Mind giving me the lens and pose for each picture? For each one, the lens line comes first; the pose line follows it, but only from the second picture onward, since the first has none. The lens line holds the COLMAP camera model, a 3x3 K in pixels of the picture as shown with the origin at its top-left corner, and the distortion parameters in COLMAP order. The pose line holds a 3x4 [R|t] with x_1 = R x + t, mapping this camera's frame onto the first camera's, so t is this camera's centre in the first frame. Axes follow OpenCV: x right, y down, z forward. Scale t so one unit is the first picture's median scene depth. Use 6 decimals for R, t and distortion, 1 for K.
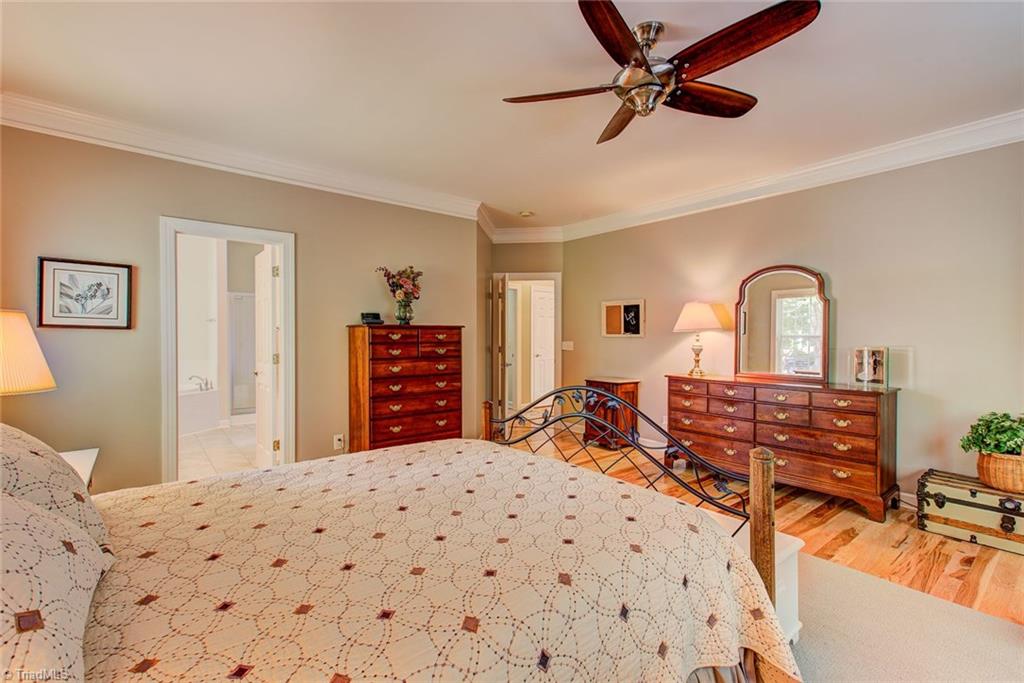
lens RADIAL K [[459.5, 0, 512.0], [0, 459.5, 341.5], [0, 0, 1]] dist [0.019568, 0.000270]
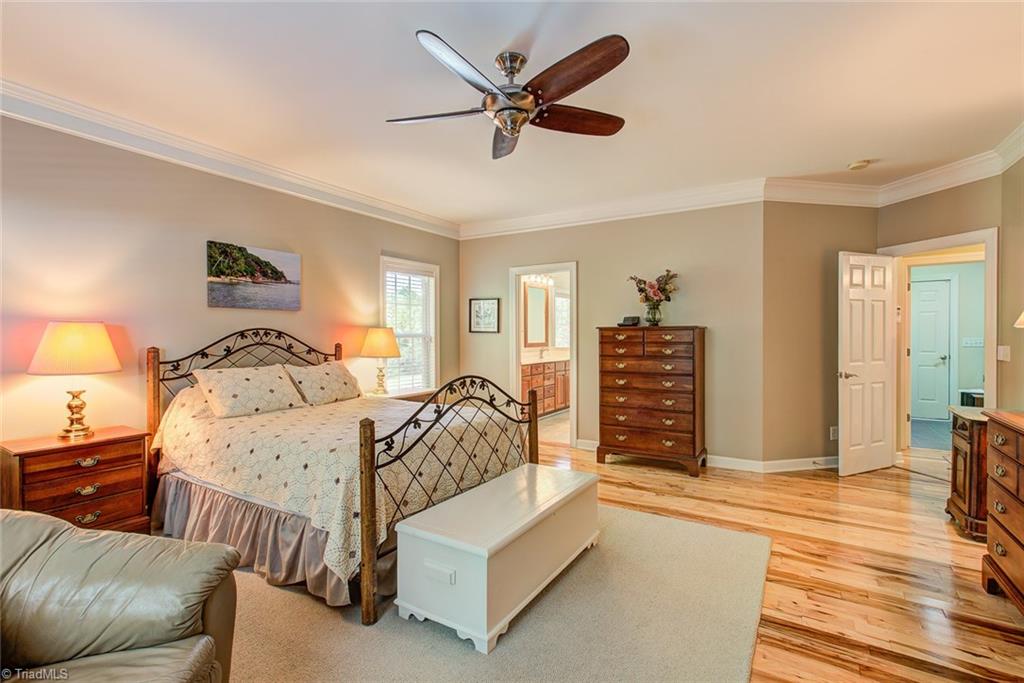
lens RADIAL K [[459.5, 0, 512.0], [0, 459.5, 341.5], [0, 0, 1]] dist [0.019568, 0.000270]
pose [[0.346739, 0.013274, -0.937868, 0.712962], [-0.008031, 0.999905, 0.011183, -0.010308], [0.937927, 0.003655, 0.346813, 0.336871]]
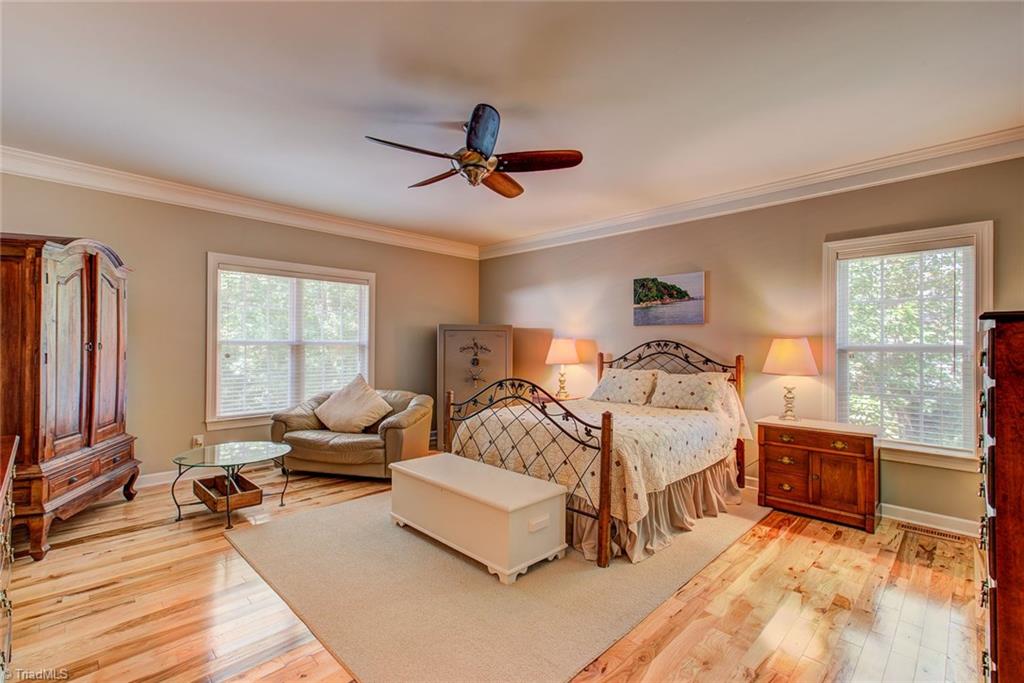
lens RADIAL K [[459.5, 0, 512.0], [0, 459.5, 341.5], [0, 0, 1]] dist [0.019568, 0.000270]
pose [[-0.989489, -0.009114, -0.144323, 0.188071], [-0.009285, 0.999957, 0.000510, -0.016823], [0.144312, 0.001845, -0.989530, 1.293921]]
